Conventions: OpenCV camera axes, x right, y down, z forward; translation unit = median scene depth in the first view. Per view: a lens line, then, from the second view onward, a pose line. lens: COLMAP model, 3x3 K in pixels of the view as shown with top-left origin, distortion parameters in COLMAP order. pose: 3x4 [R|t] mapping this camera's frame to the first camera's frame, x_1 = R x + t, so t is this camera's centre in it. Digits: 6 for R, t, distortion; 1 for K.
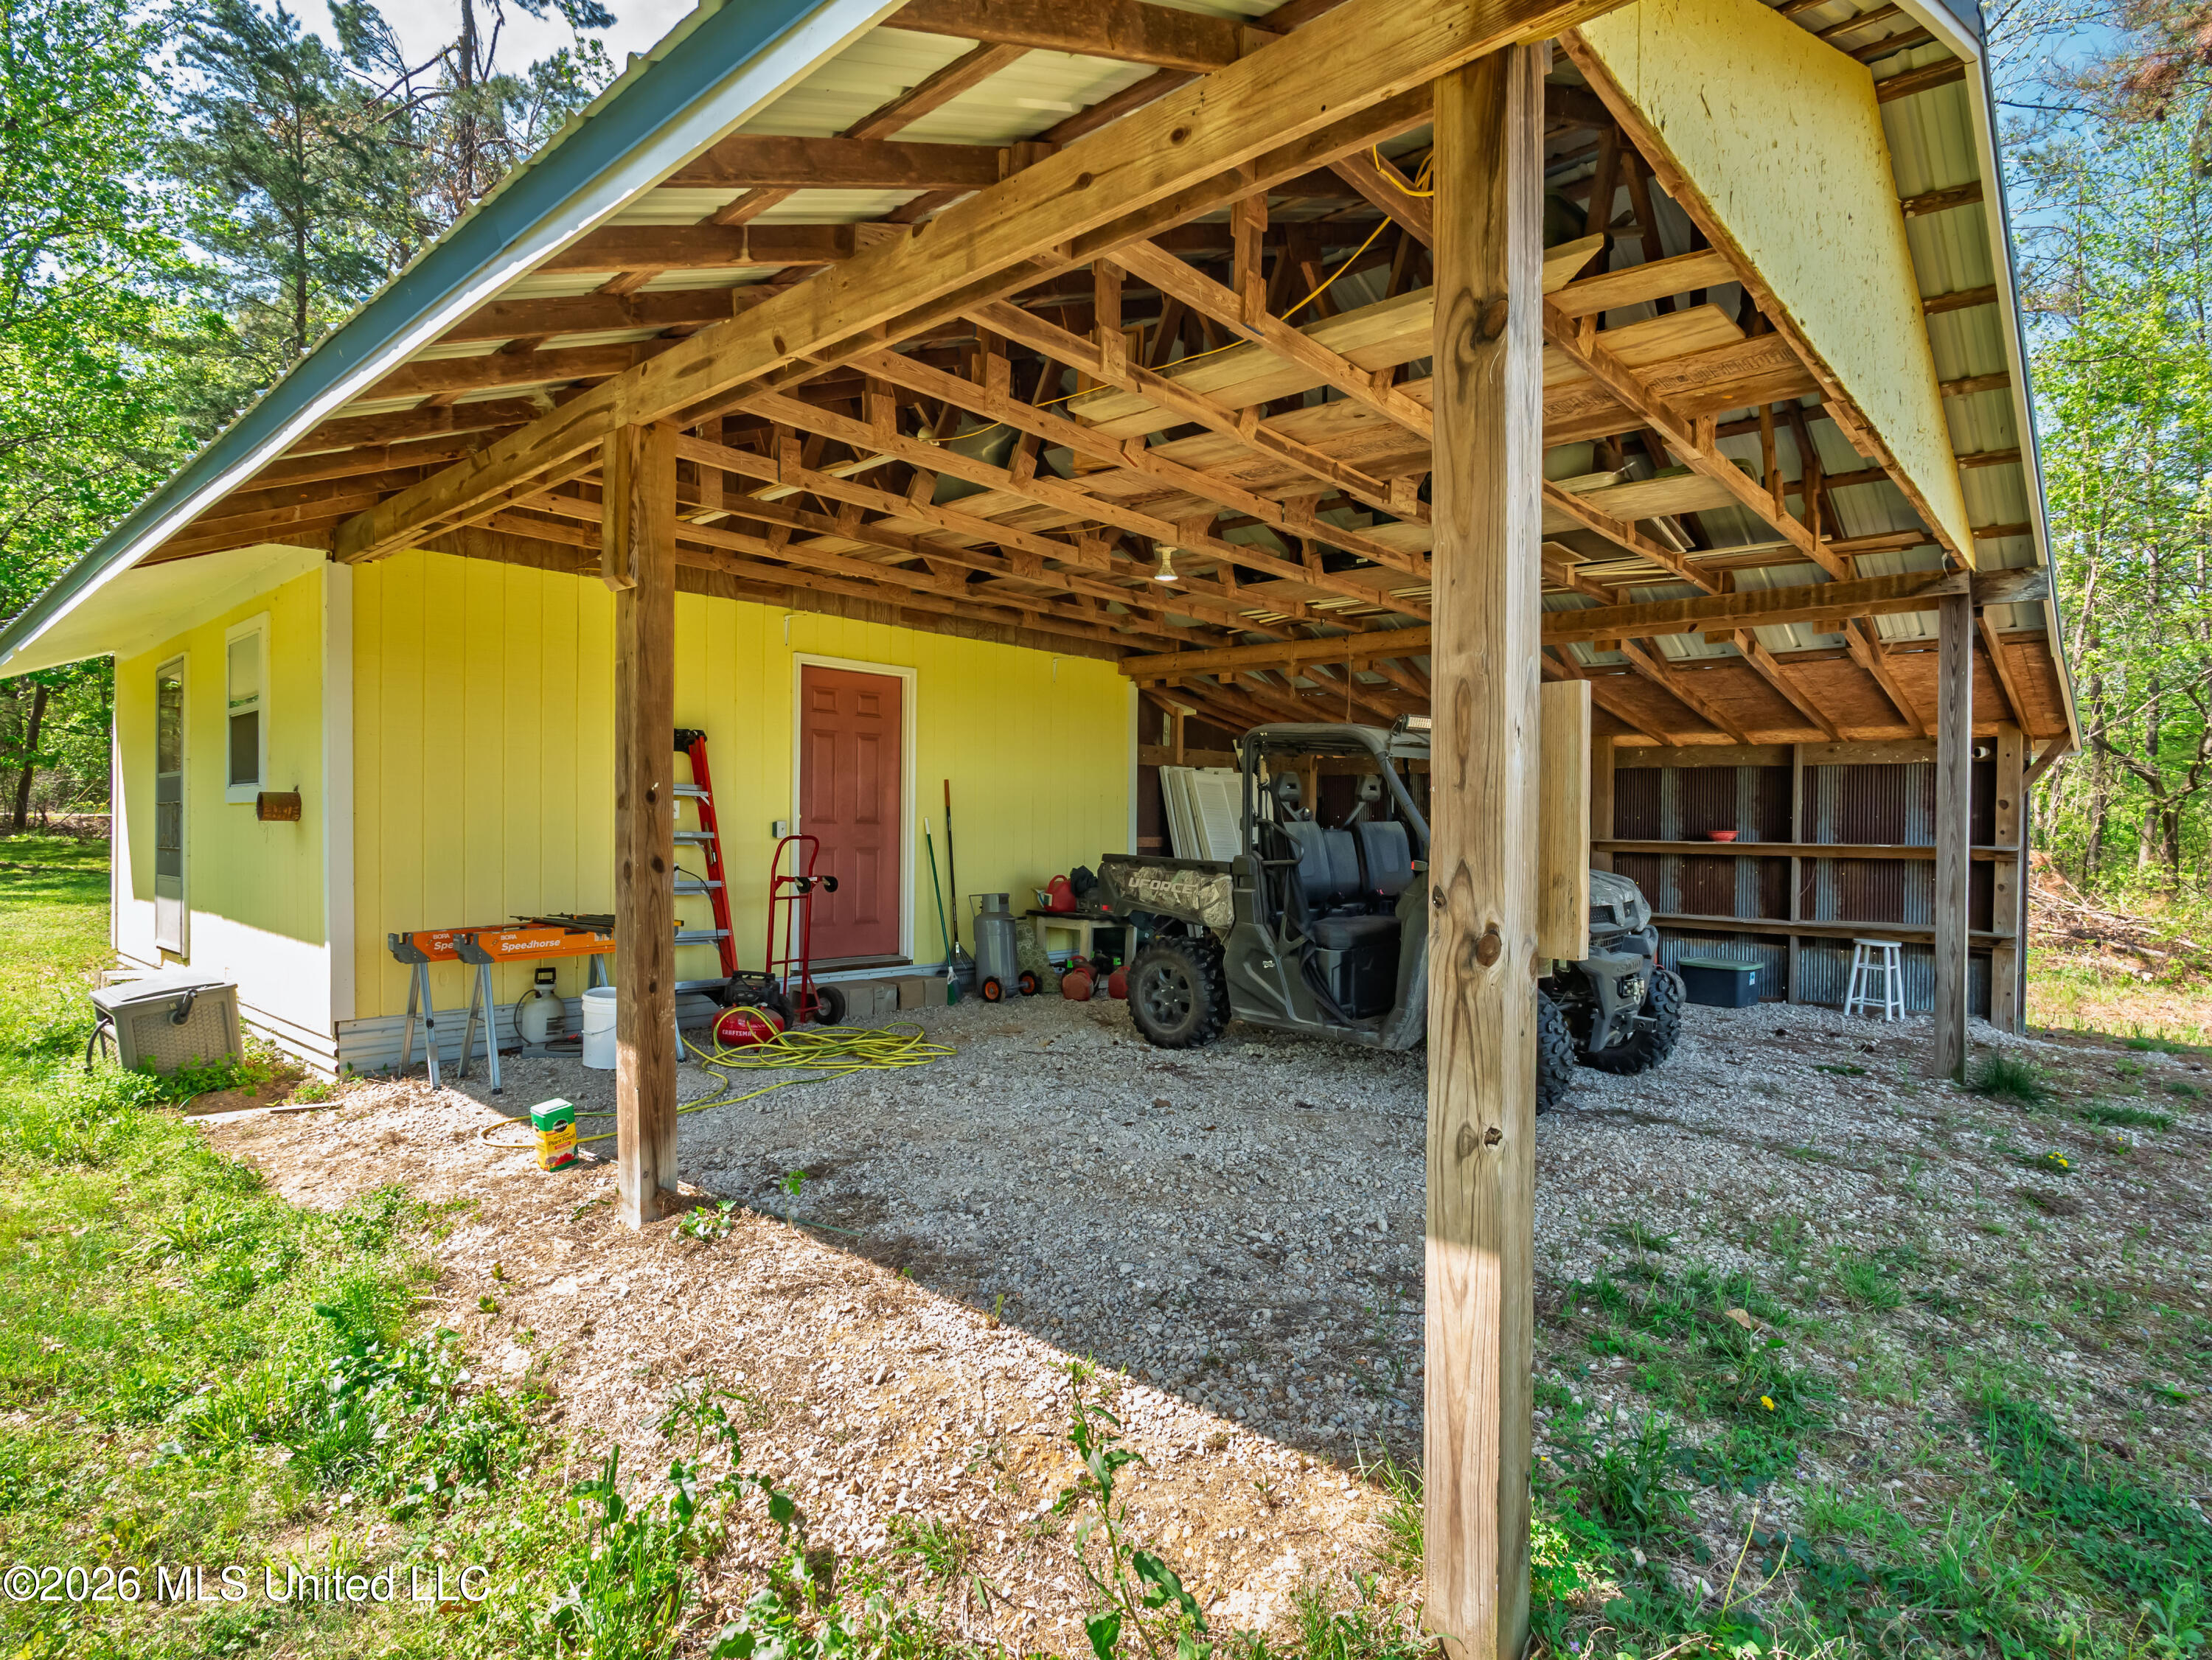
lens RADIAL K [[1182.7, 0, 1101.1], [0, 1182.7, 836.9], [0, 0, 1]] dist [-0.019721, 0.000908]
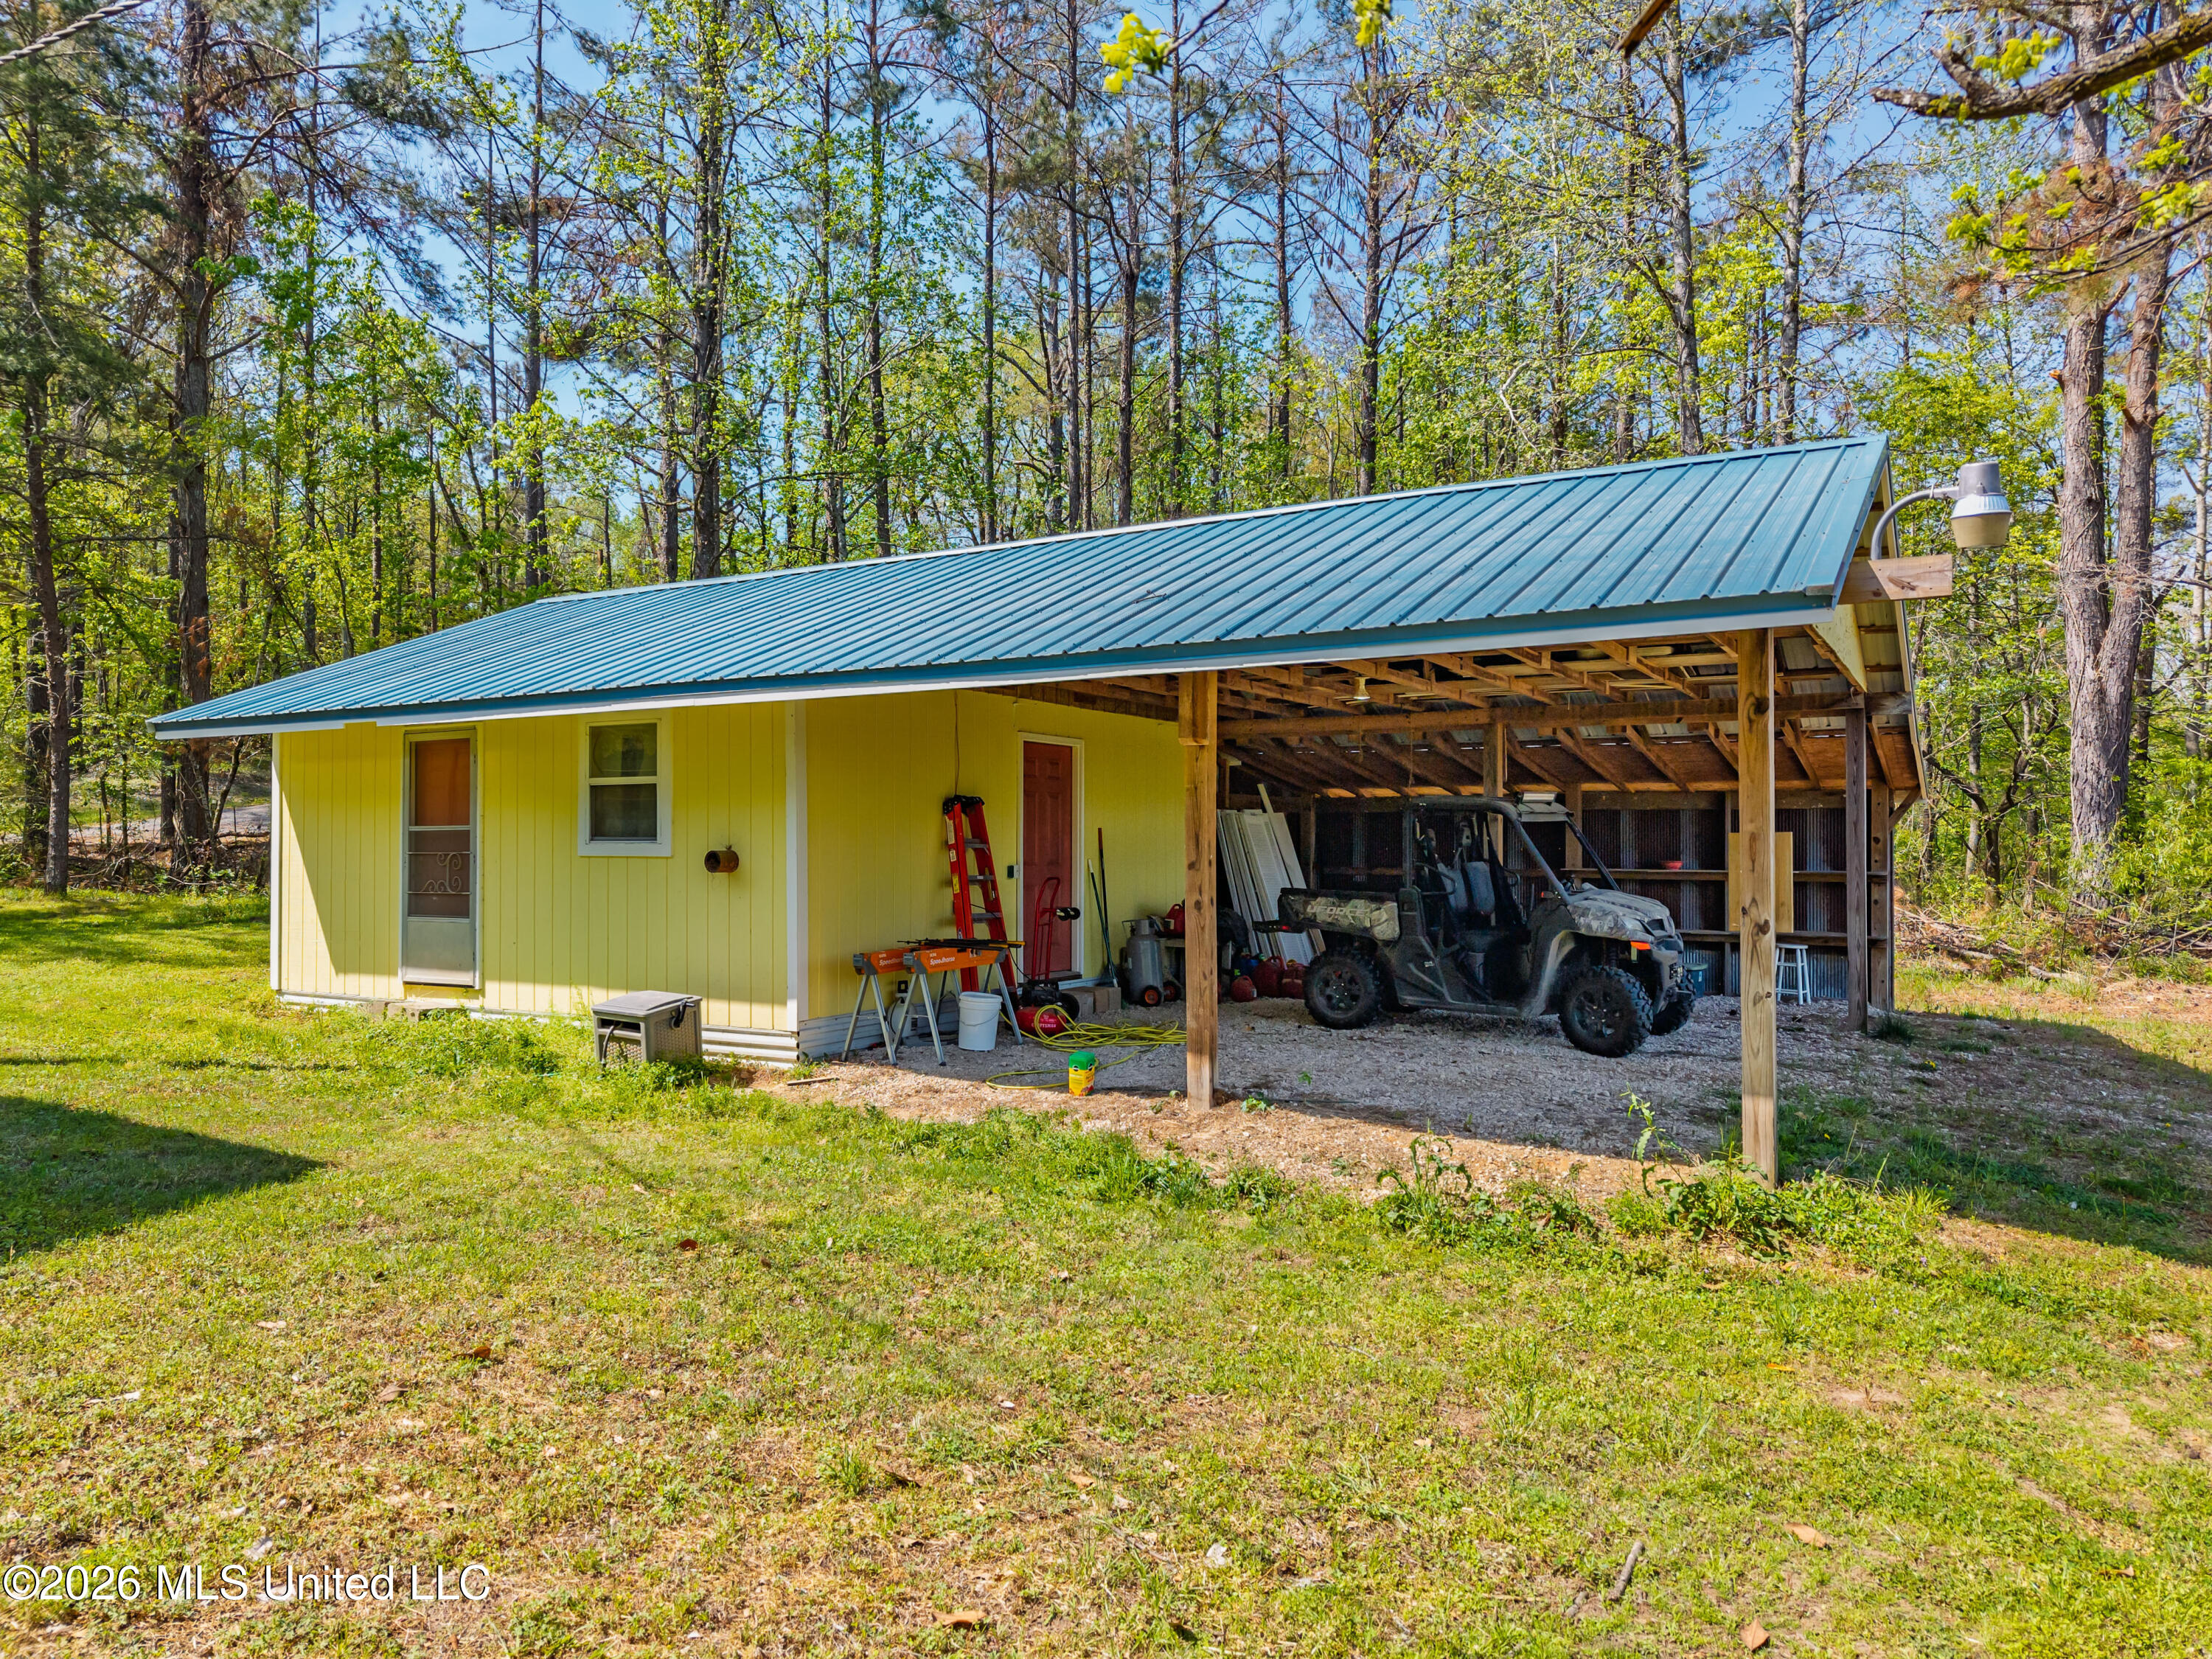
lens RADIAL K [[1390.1, 0, 1106.0], [0, 1390.1, 829.5], [0, 0, 1]] dist [-0.001941, -0.016011]
pose [[0.985242, -0.006014, 0.171061, -0.470683], [0.008978, 0.999823, -0.016559, -0.028294], [-0.170931, 0.017850, 0.985121, -0.528137]]
